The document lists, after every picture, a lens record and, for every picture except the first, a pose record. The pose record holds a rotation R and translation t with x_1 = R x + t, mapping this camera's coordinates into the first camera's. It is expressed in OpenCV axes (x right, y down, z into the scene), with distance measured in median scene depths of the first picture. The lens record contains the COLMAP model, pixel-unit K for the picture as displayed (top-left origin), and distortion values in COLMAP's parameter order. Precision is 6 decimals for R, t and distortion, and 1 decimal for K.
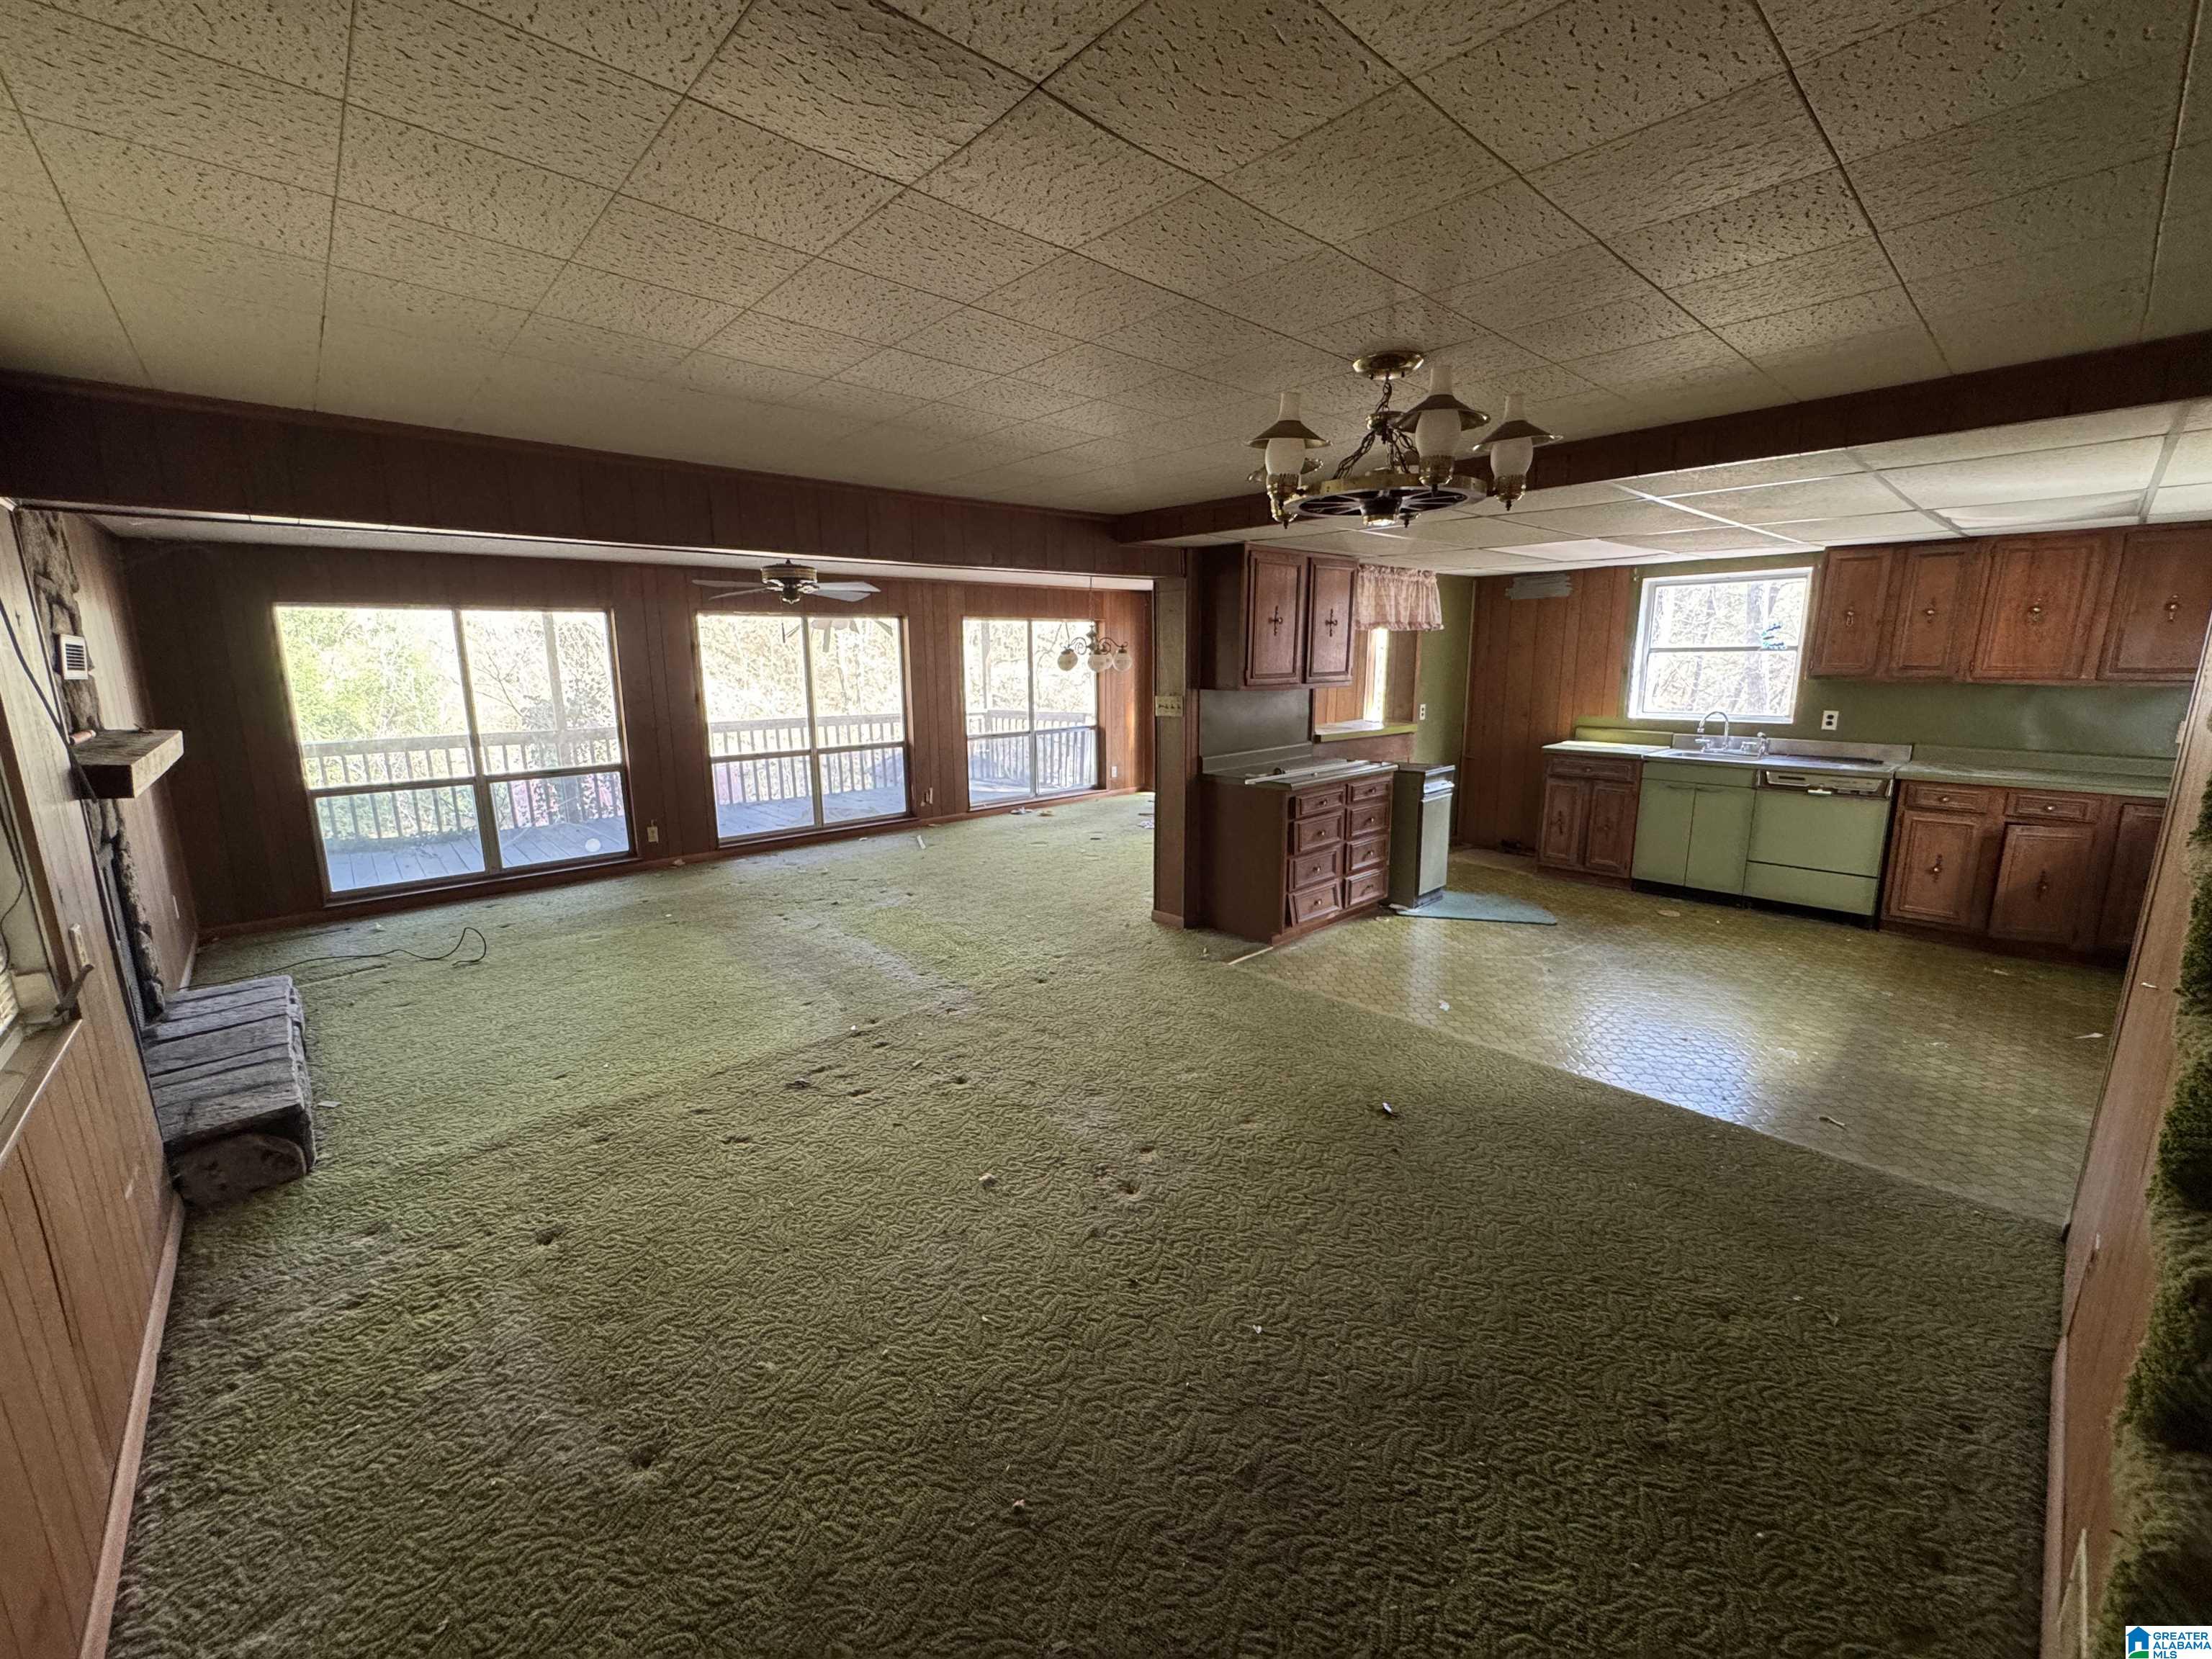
lens RADIAL K [[884.0, 0, 1102.9], [0, 884.0, 827.5], [0, 0, 1]] dist [-0.002034, -0.000100]
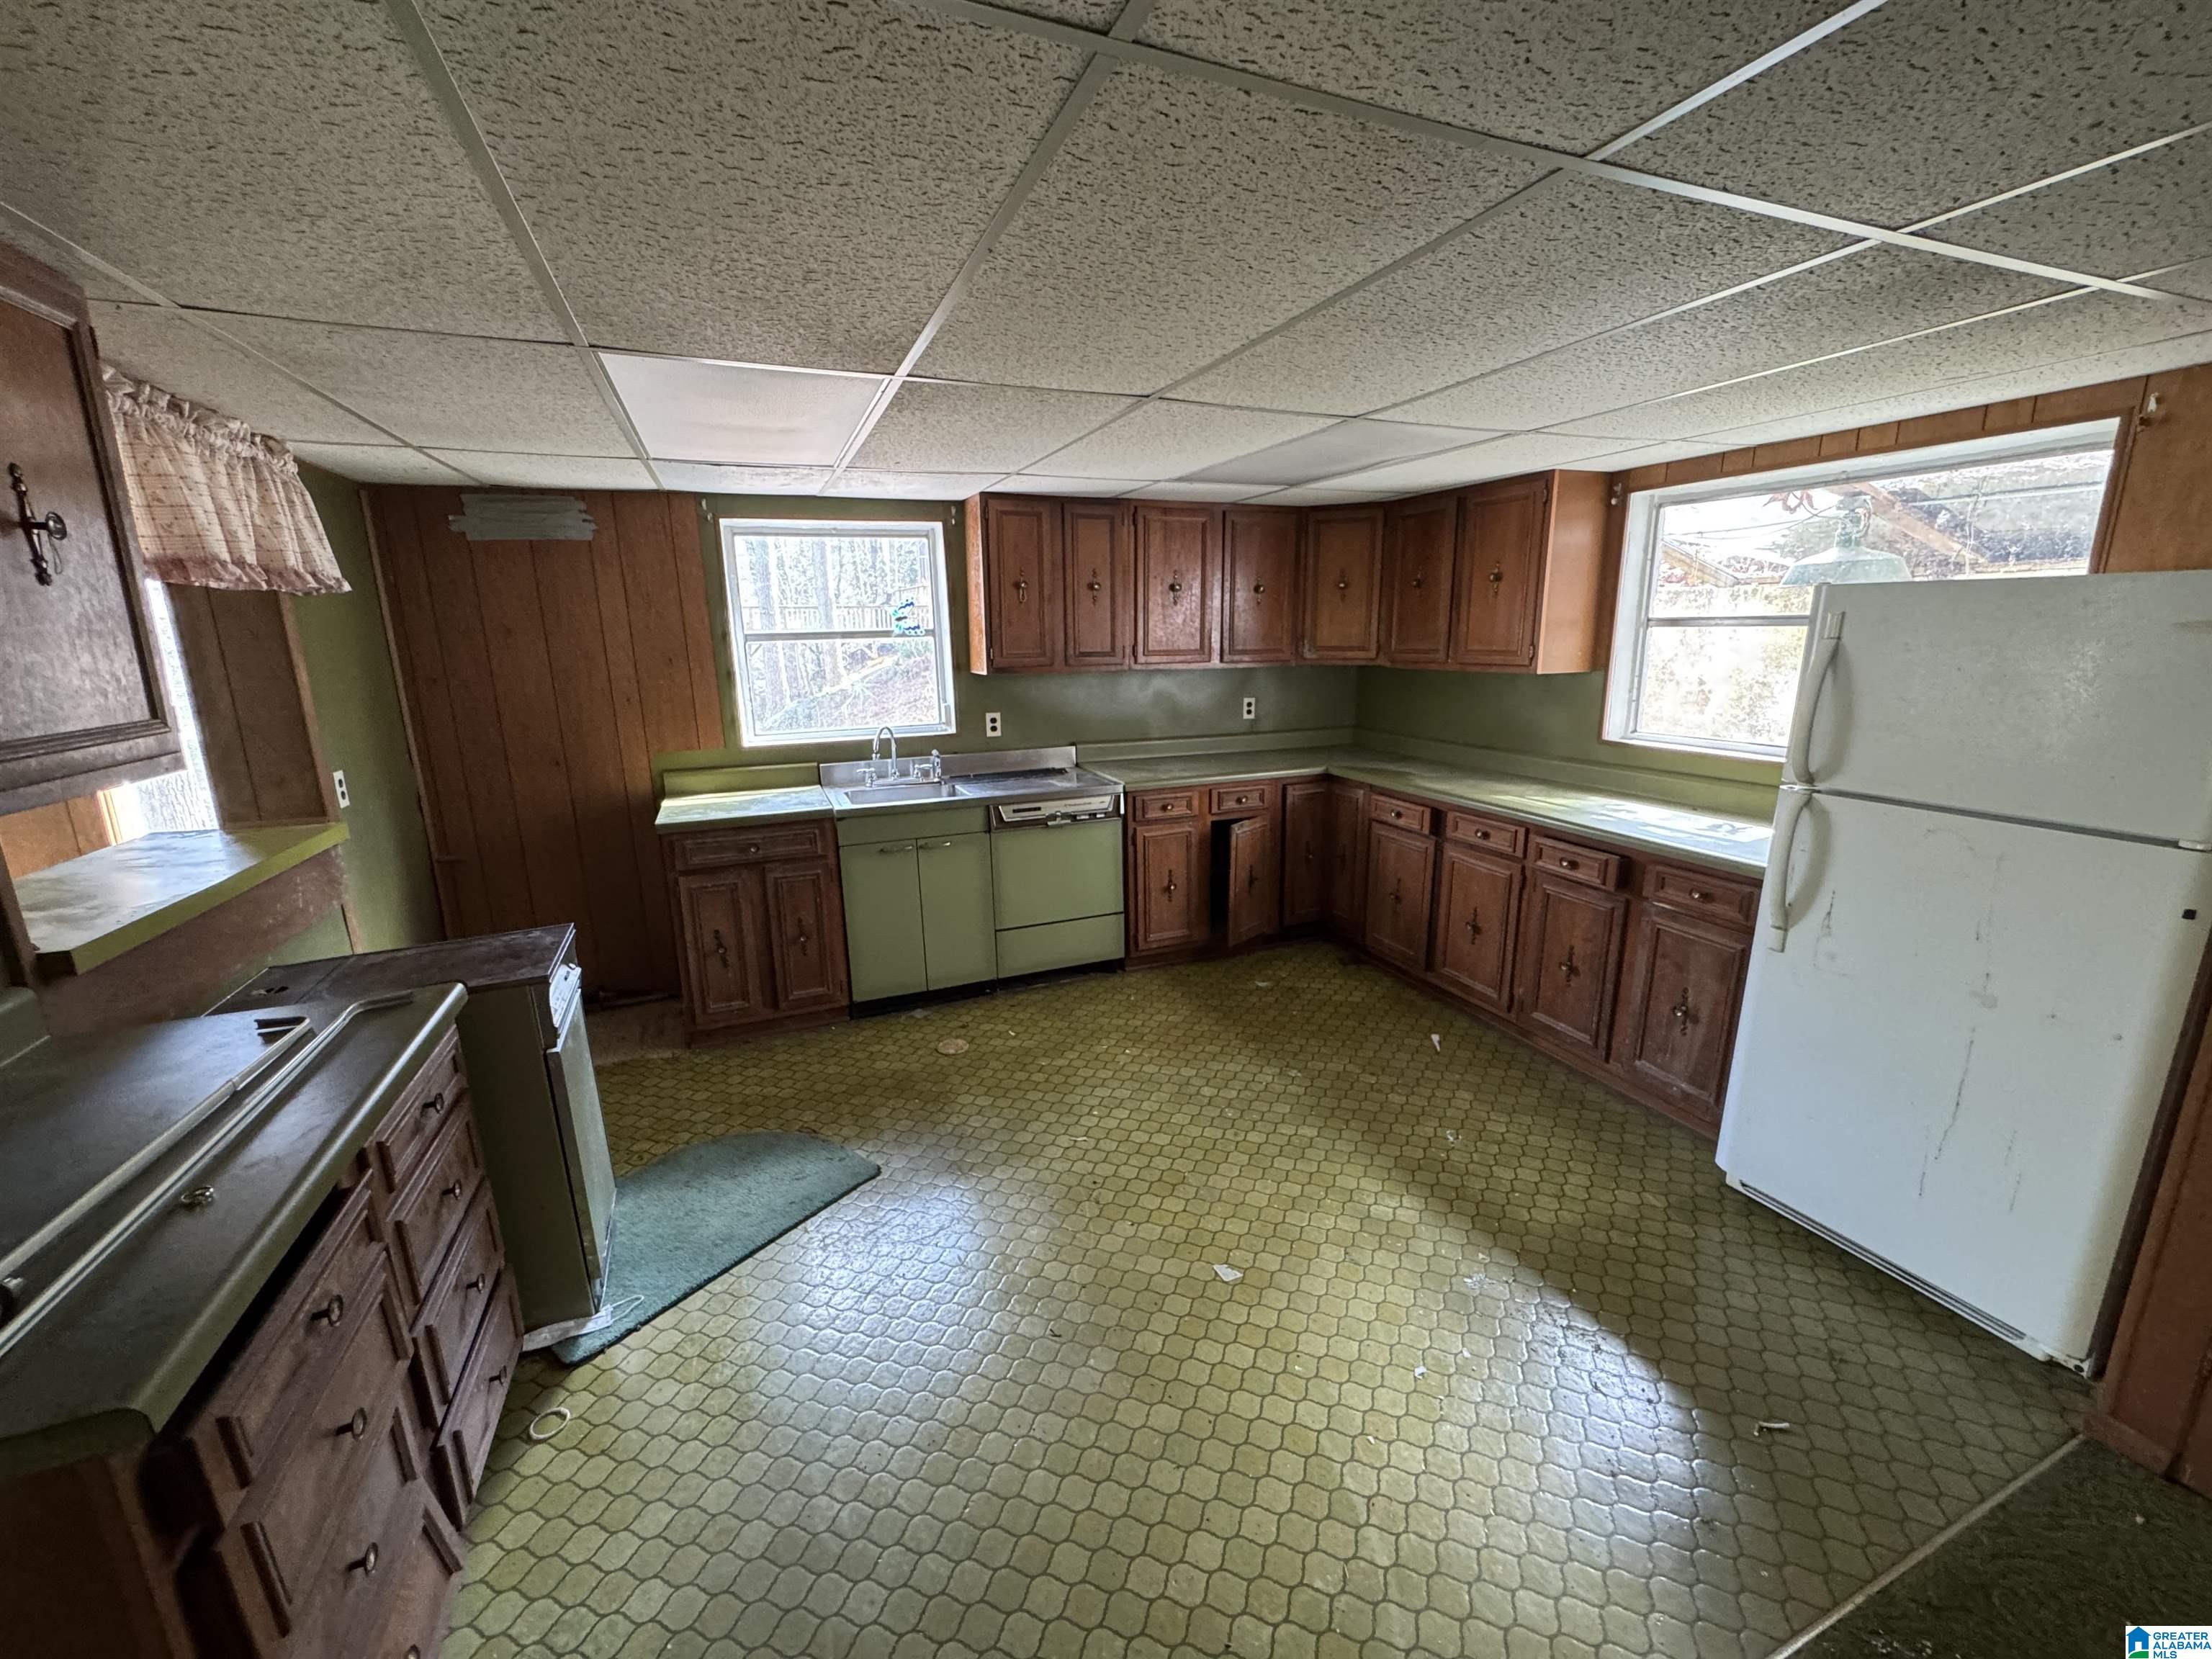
lens RADIAL K [[884.0, 0, 1102.9], [0, 884.0, 827.5], [0, 0, 1]] dist [-0.002034, -0.000100]
pose [[0.343013, -0.203130, 0.917104, 0.119451], [0.194470, 0.970542, 0.142231, -0.126066], [-0.918980, 0.129562, 0.372411, 0.631529]]
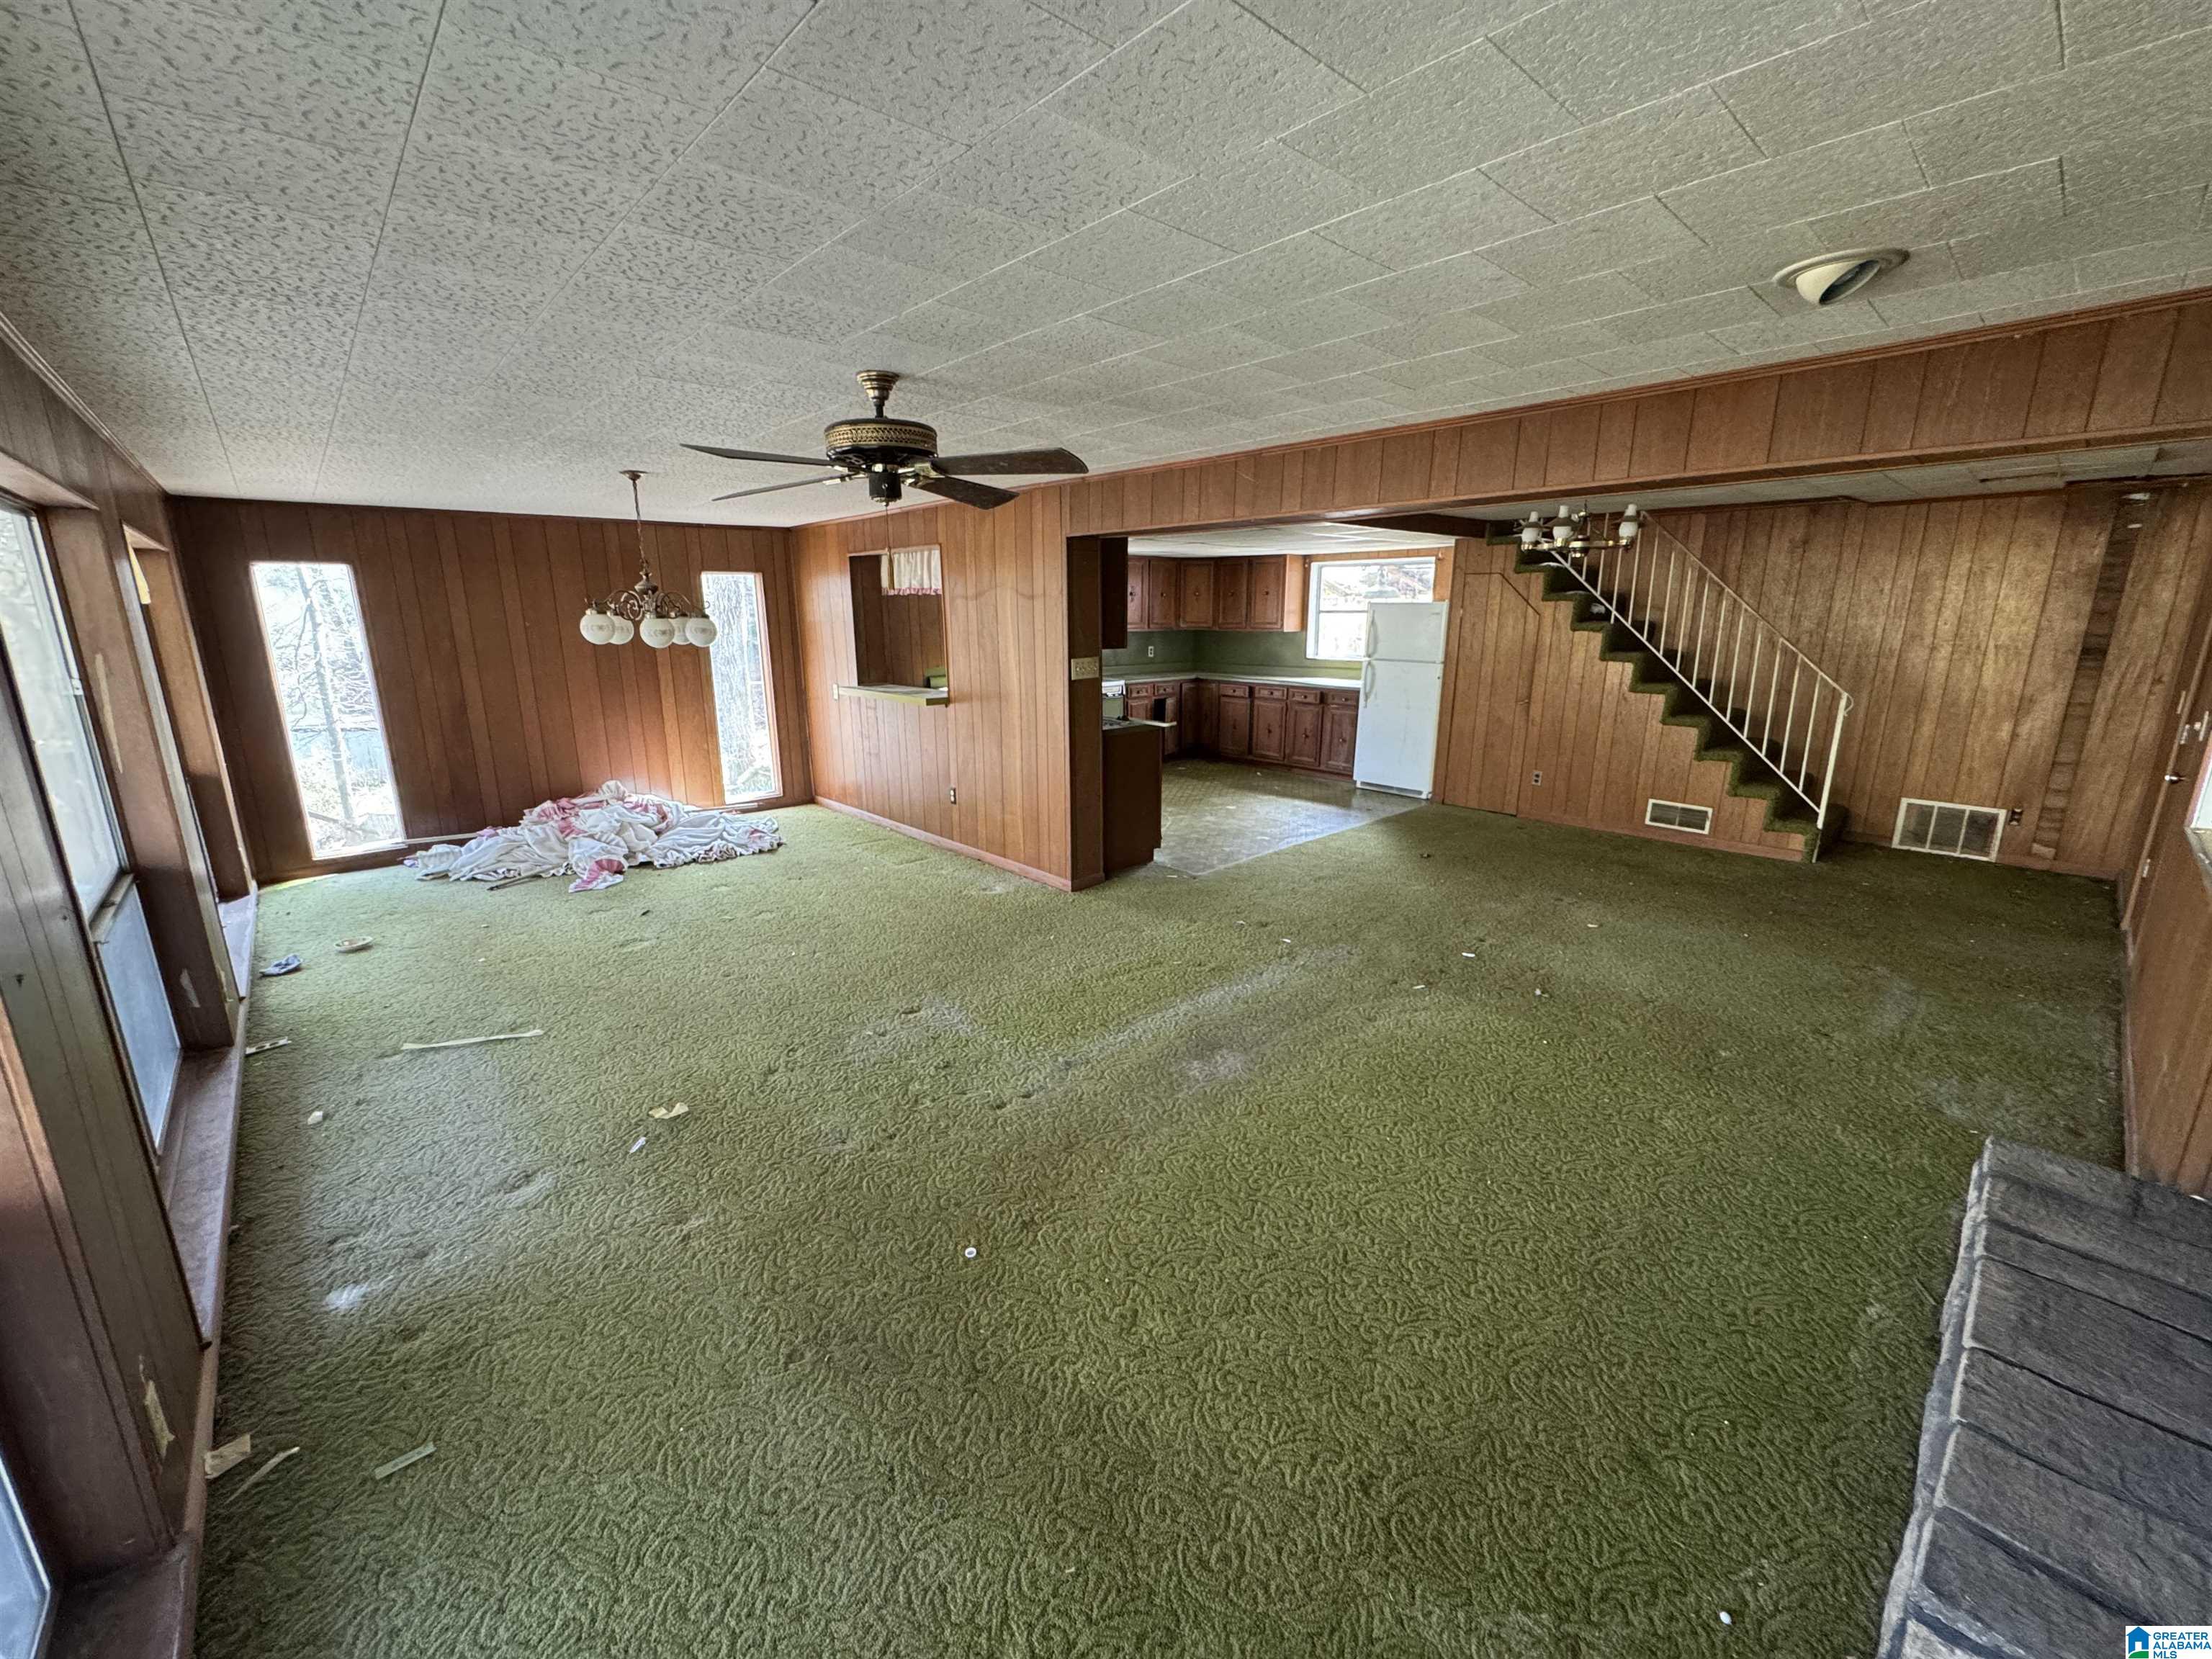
lens RADIAL K [[884.0, 0, 1102.9], [0, 884.0, 827.5], [0, 0, 1]] dist [-0.002034, -0.000100]
pose [[0.000789, -0.231570, 0.972818, -0.858588], [0.197860, 0.953622, 0.226840, -0.174324], [-0.980230, 0.192303, 0.046571, 0.893660]]
